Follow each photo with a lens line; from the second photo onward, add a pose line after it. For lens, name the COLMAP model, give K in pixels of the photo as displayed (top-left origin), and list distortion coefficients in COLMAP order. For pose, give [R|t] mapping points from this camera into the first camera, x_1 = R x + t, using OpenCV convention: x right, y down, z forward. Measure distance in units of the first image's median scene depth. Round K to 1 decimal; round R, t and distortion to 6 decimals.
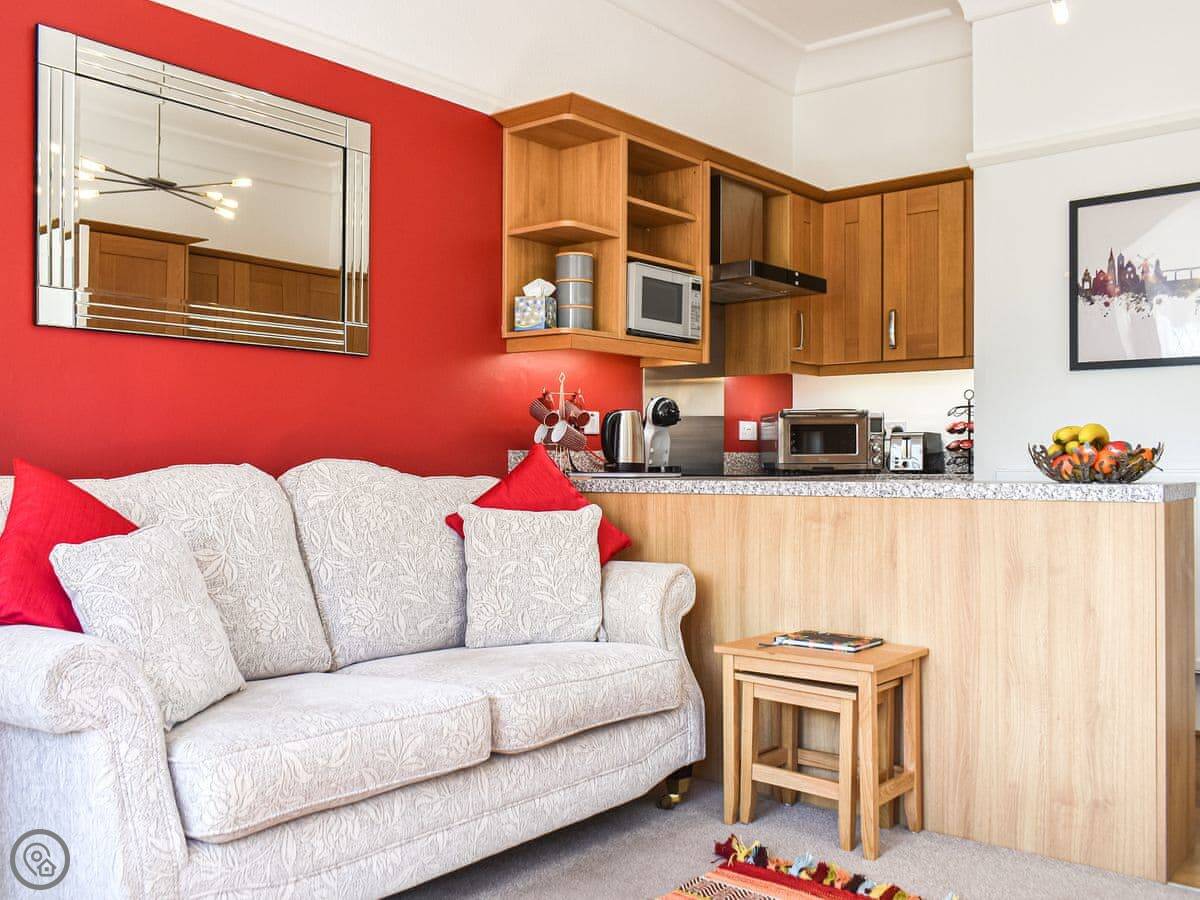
lens RADIAL K [[1110.7, 0, 590.9], [0, 1110.7, 441.4], [0, 0, 1]] dist [-0.026271, 0.000000]
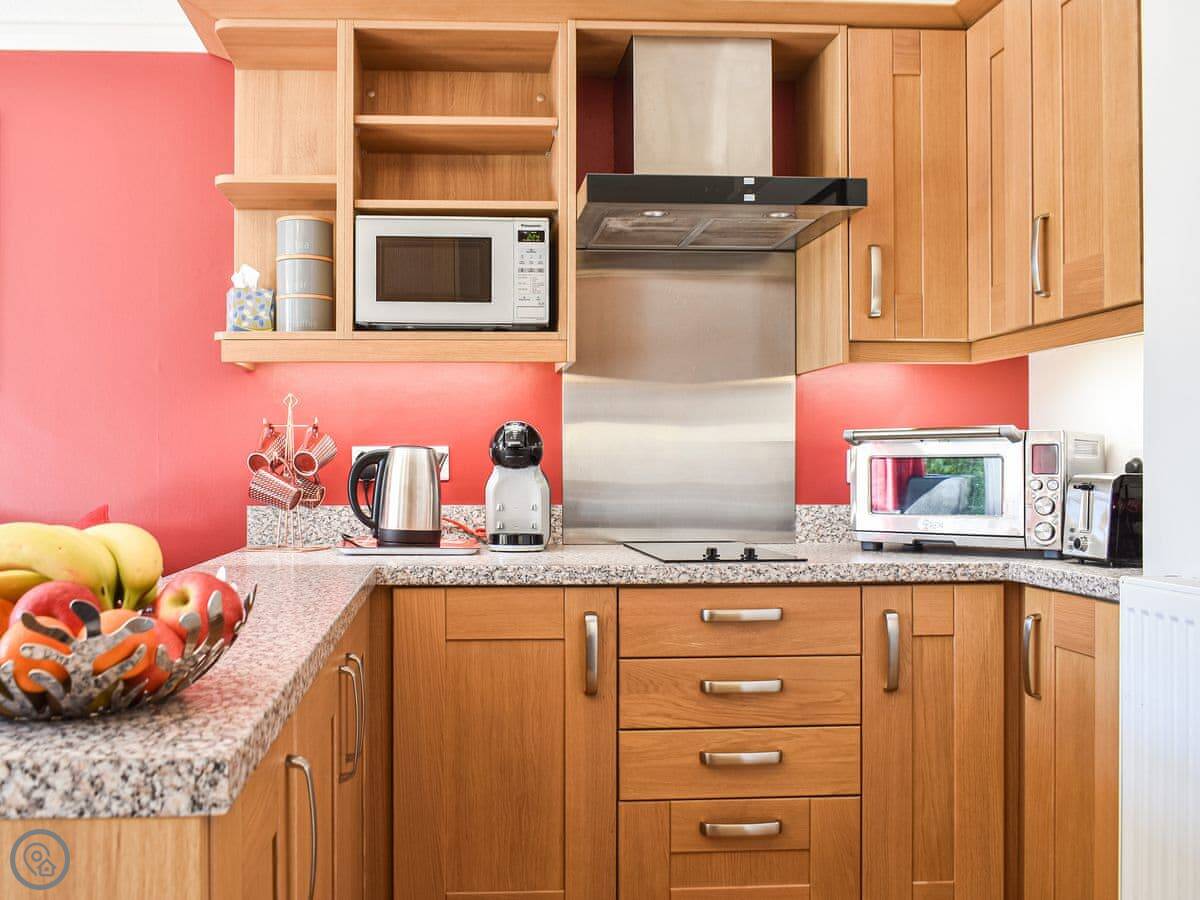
lens RADIAL K [[1128.1, 0, 589.9], [0, 1128.1, 453.2], [0, 0, 1]] dist [-0.028059, 0.000000]
pose [[0.676839, -0.009001, -0.736076, 0.509344], [0.008796, 0.999953, -0.004139, -0.017974], [0.736078, -0.003673, 0.676887, 0.554601]]
